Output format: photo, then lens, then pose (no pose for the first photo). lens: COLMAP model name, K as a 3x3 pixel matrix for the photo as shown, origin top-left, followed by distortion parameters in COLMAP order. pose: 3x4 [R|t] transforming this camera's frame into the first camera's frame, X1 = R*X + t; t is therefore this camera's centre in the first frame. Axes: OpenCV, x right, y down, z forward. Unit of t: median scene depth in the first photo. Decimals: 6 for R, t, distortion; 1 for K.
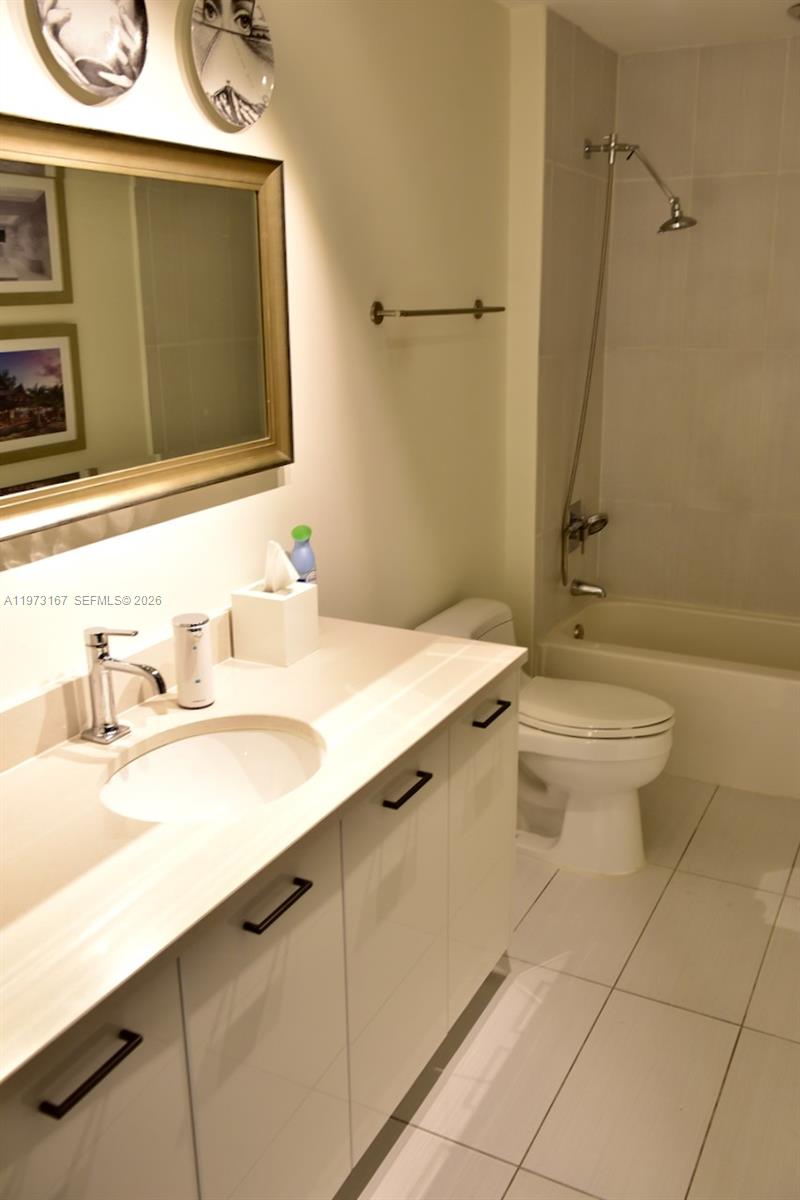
lens RADIAL K [[1037.1, 0, 400.0], [0, 1037.1, 600.0], [0, 0, 1]] dist [-0.006940, -0.014259]
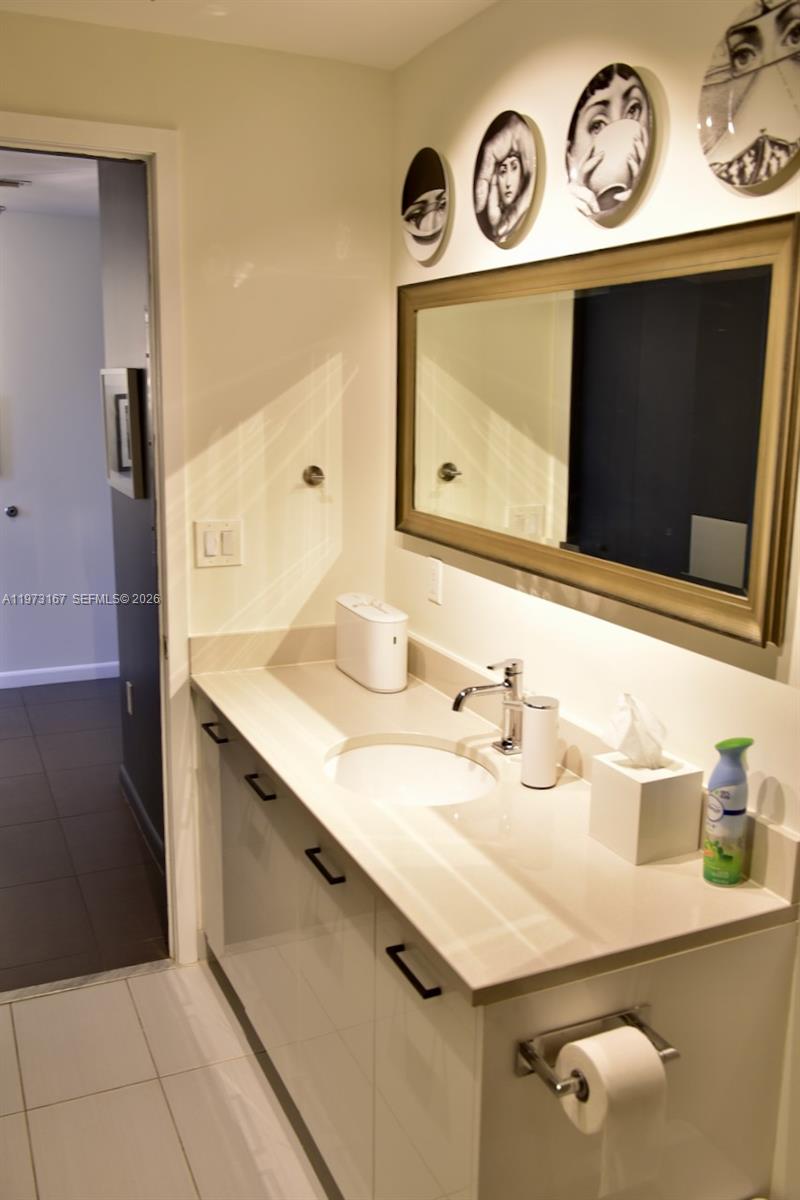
lens RADIAL K [[1037.1, 0, 400.0], [0, 1037.1, 600.0], [0, 0, 1]] dist [-0.006940, -0.014259]
pose [[-0.613591, 0.163877, -0.772432, 0.653029], [-0.232989, 0.897100, 0.375404, -0.418615], [0.754469, 0.410312, -0.512271, 1.346094]]
